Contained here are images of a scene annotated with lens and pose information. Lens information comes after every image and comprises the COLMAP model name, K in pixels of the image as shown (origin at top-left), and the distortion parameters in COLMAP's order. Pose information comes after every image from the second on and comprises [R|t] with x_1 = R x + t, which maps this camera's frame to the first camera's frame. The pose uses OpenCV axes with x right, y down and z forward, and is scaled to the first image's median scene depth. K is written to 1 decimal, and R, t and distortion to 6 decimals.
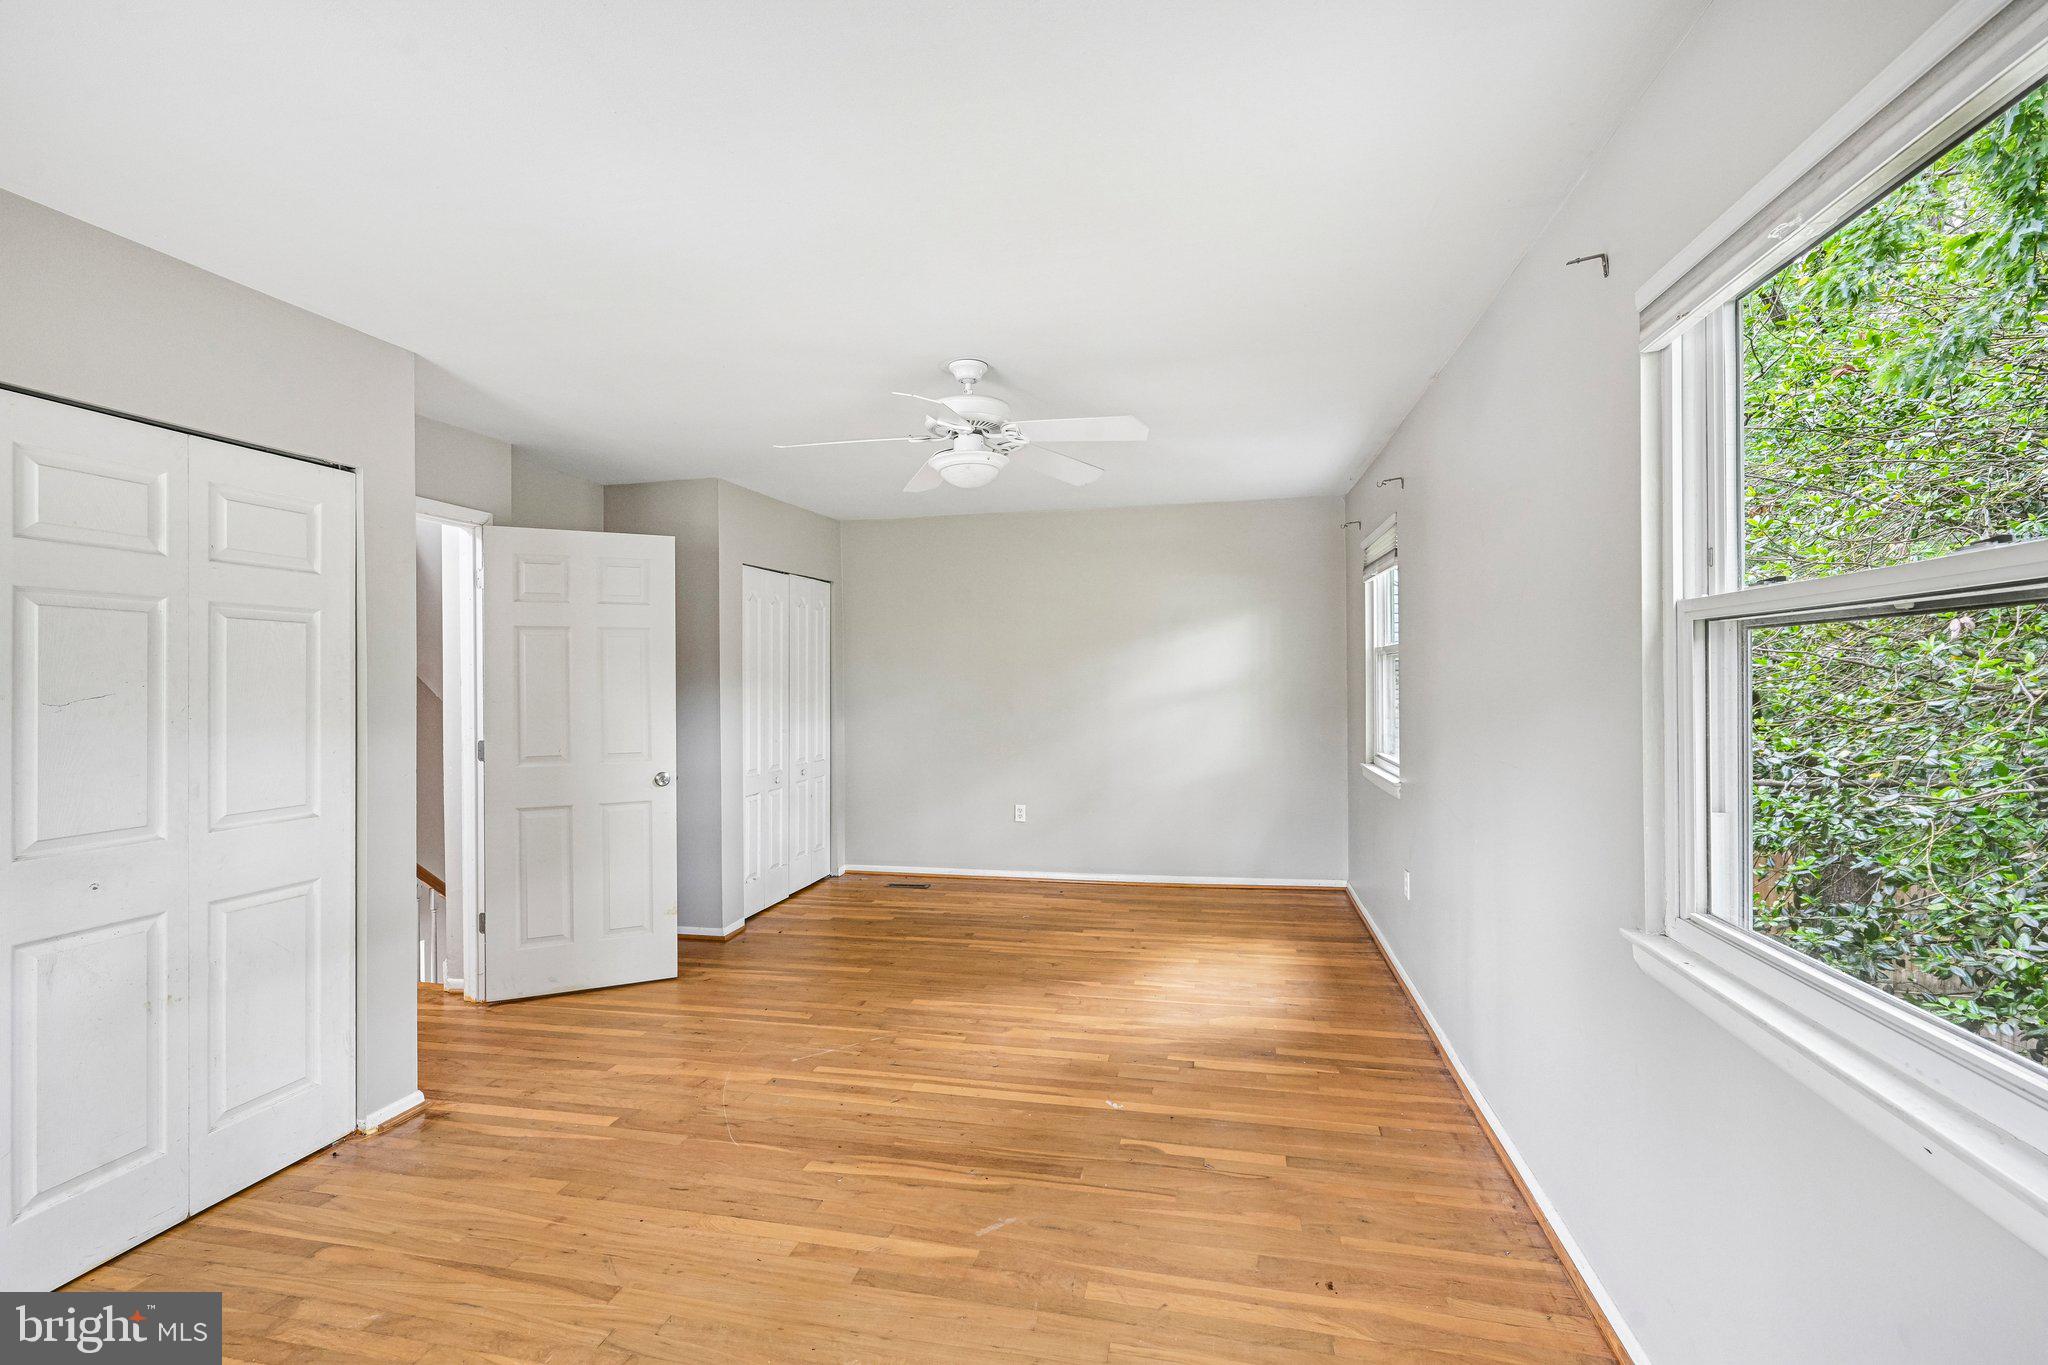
lens RADIAL K [[894.0, 0, 1012.0], [0, 894.0, 675.0], [0, 0, 1]] dist [-0.002241, 0.000425]
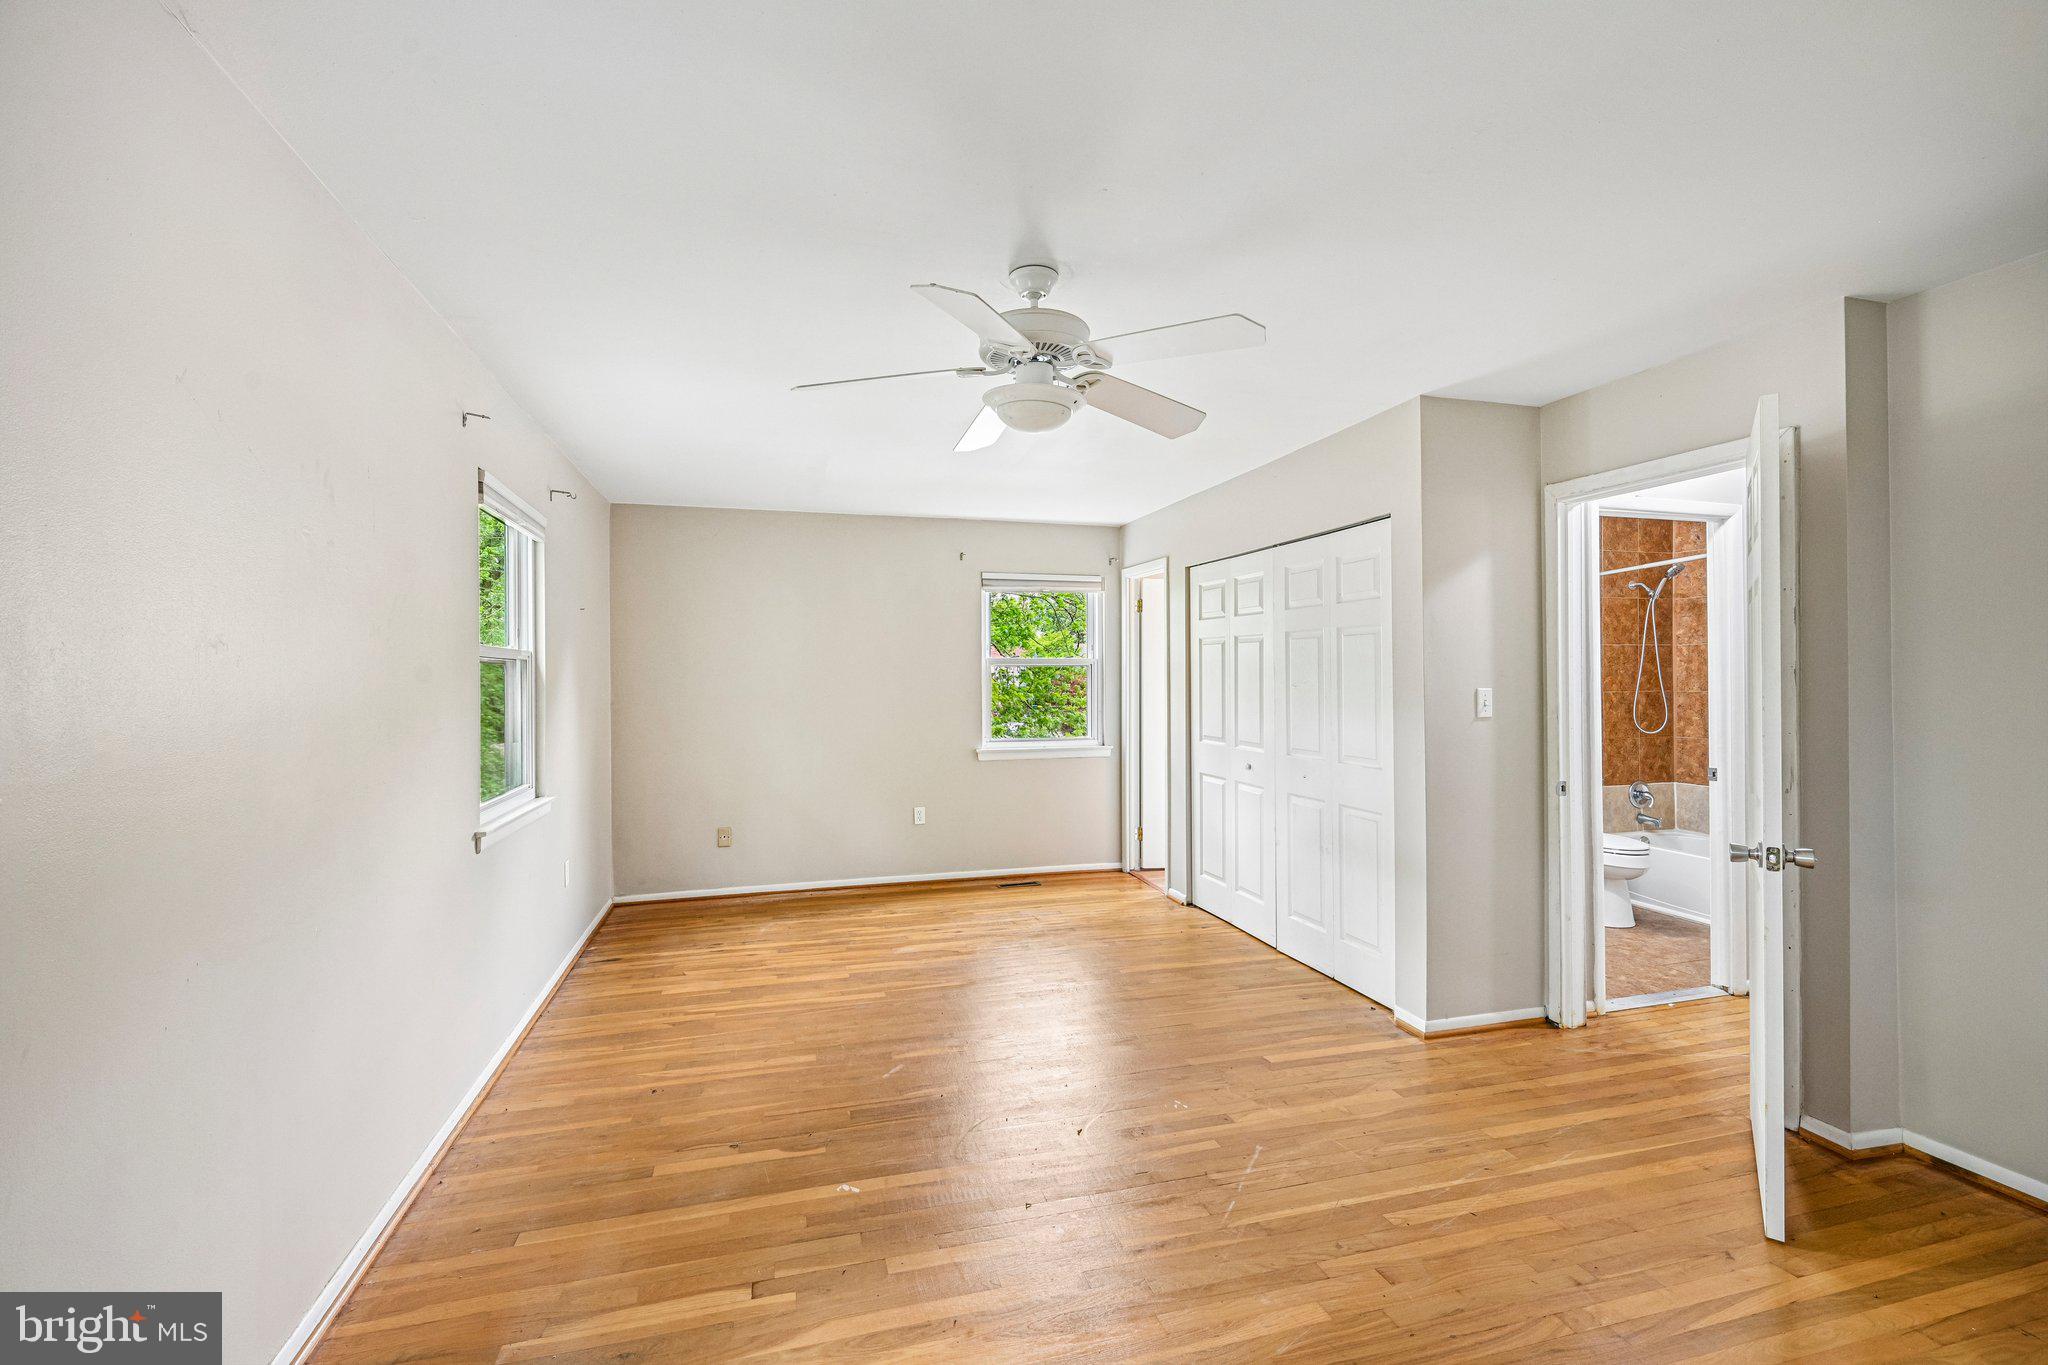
lens RADIAL K [[894.0, 0, 1015.1], [0, 894.0, 684.0], [0, 0, 1]] dist [-0.002241, 0.000425]
pose [[-0.878364, 0.018268, -0.477642, 0.366298], [0.018387, 0.999821, 0.004425, 0.008434], [0.477638, -0.004895, -0.878543, 1.808184]]
